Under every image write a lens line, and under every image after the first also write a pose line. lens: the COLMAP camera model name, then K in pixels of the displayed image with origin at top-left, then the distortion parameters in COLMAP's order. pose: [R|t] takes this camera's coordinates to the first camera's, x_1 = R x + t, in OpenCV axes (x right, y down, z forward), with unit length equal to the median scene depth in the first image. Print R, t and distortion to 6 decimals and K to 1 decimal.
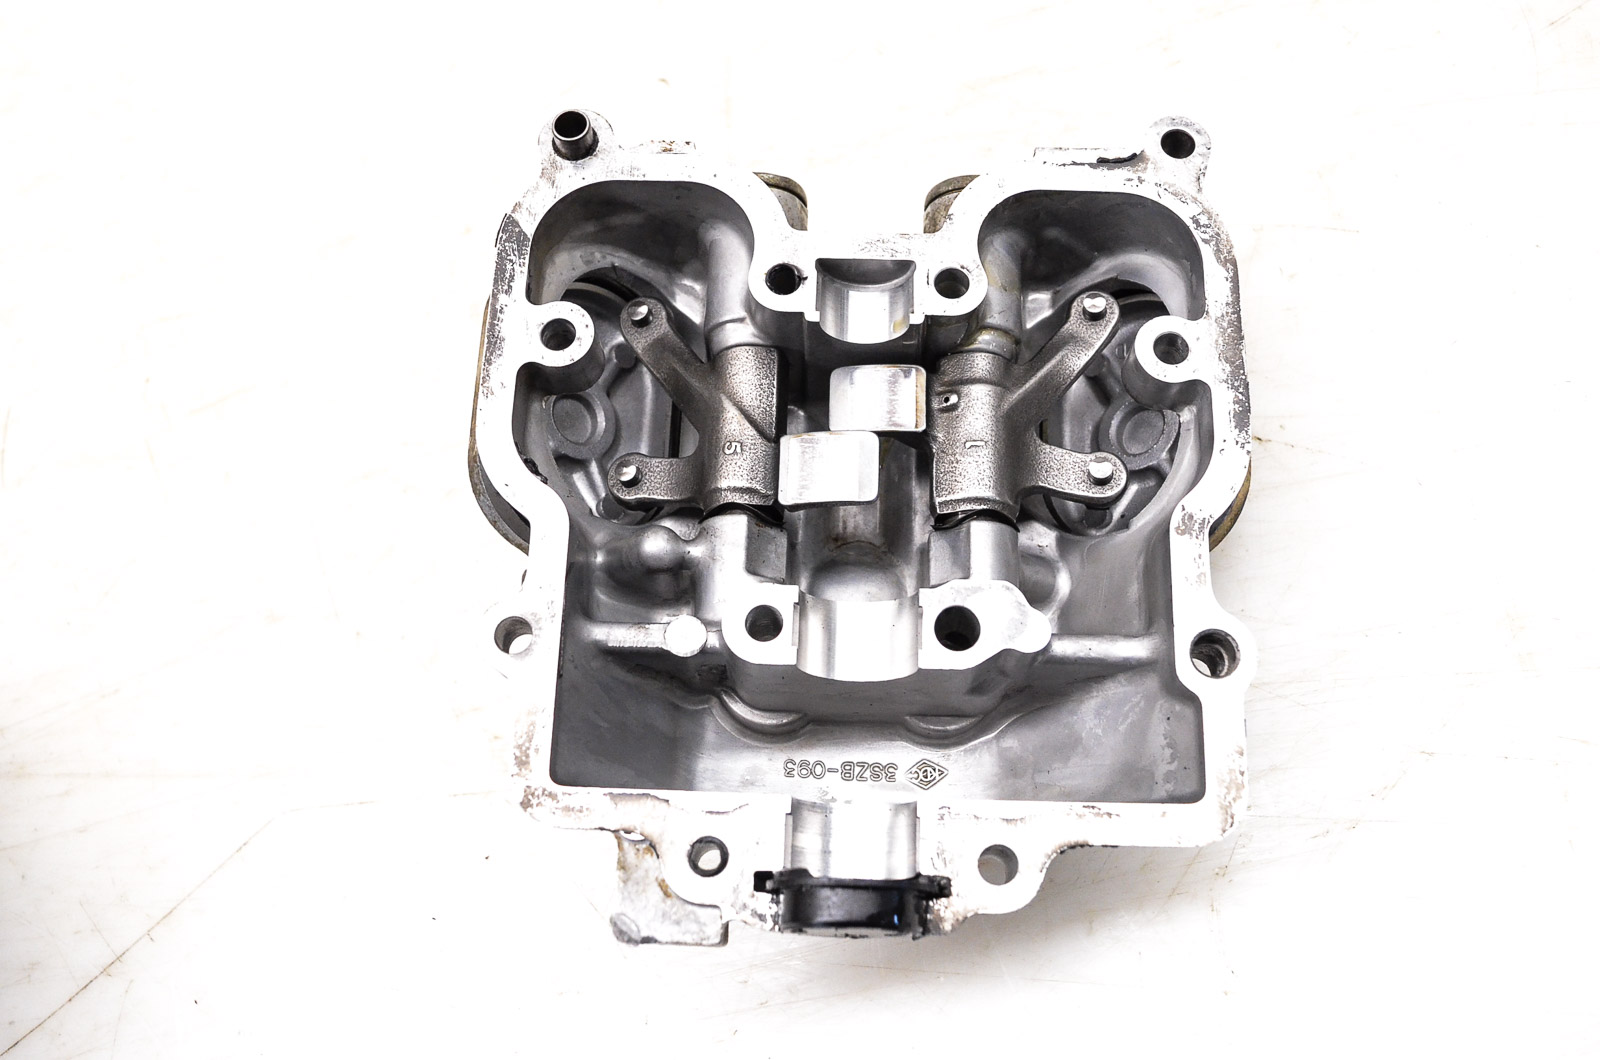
lens RADIAL K [[1464.2, 0, 805.7], [0, 1464.2, 530.4], [0, 0, 1]] dist [-0.080165, 0.000000]
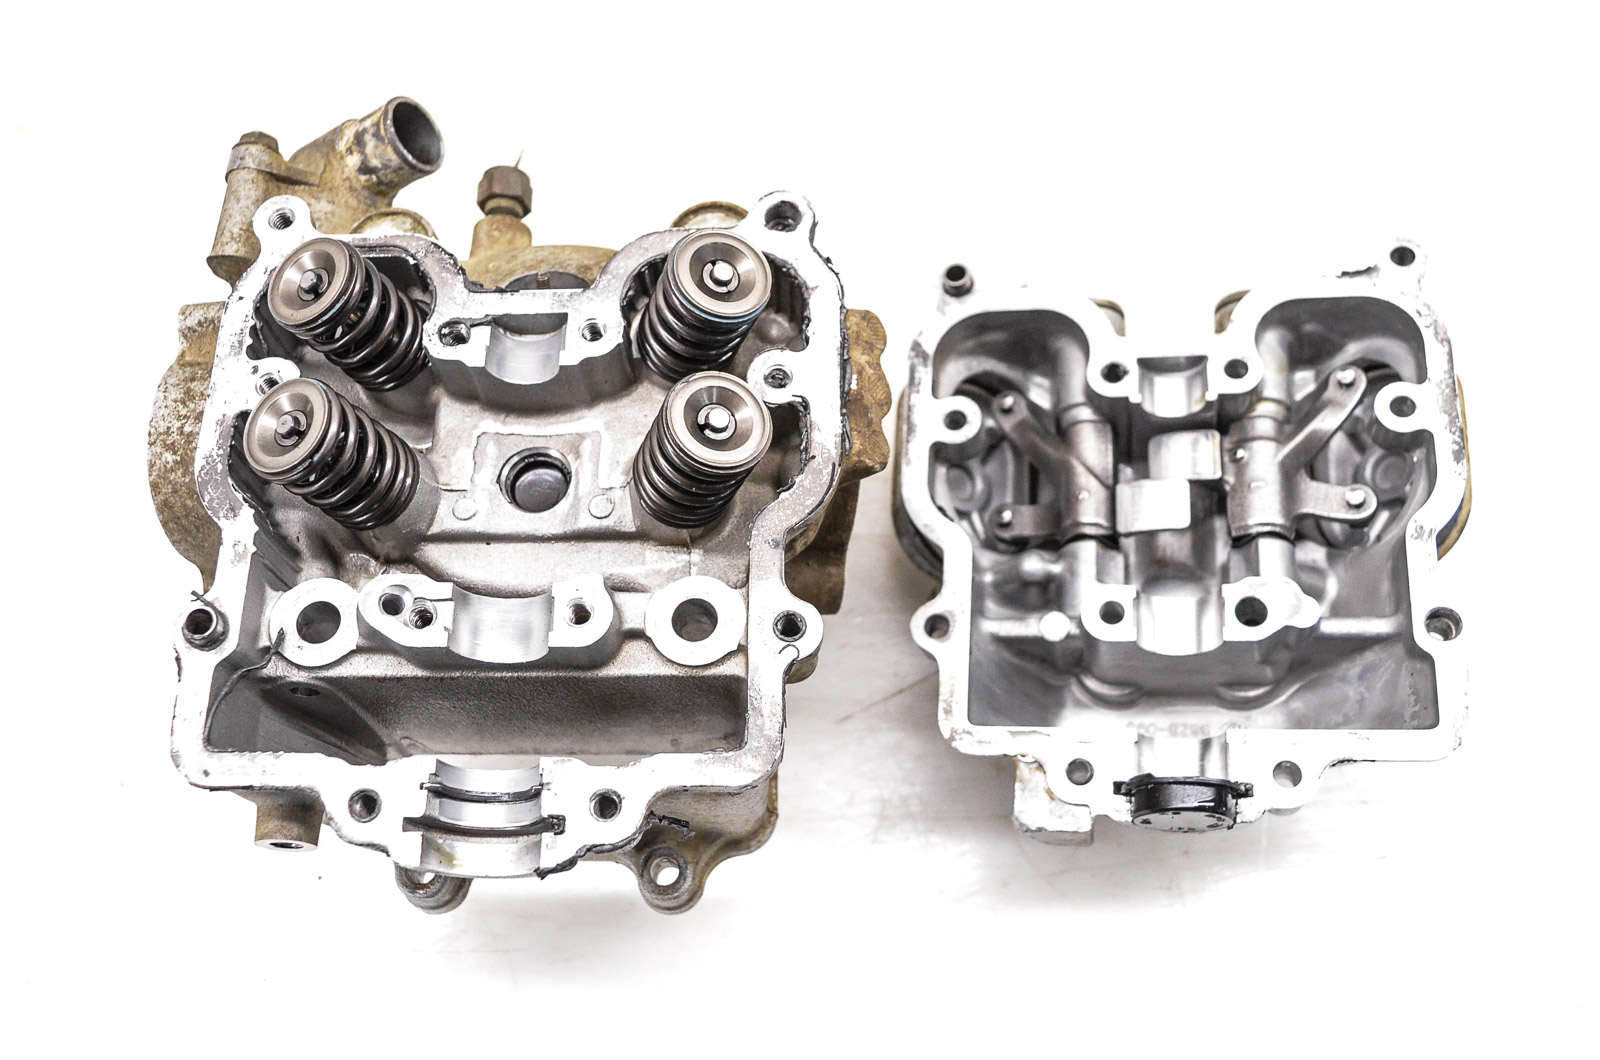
lens RADIAL K [[1464.2, 0, 792.8], [0, 1464.2, 539.7], [0, 0, 1]] dist [-0.080165, 0.000000]
pose [[0.977497, -0.039132, -0.207288, -0.032224], [0.026738, 0.997702, -0.062264, 0.066834], [0.209248, 0.055320, 0.976296, -0.423697]]
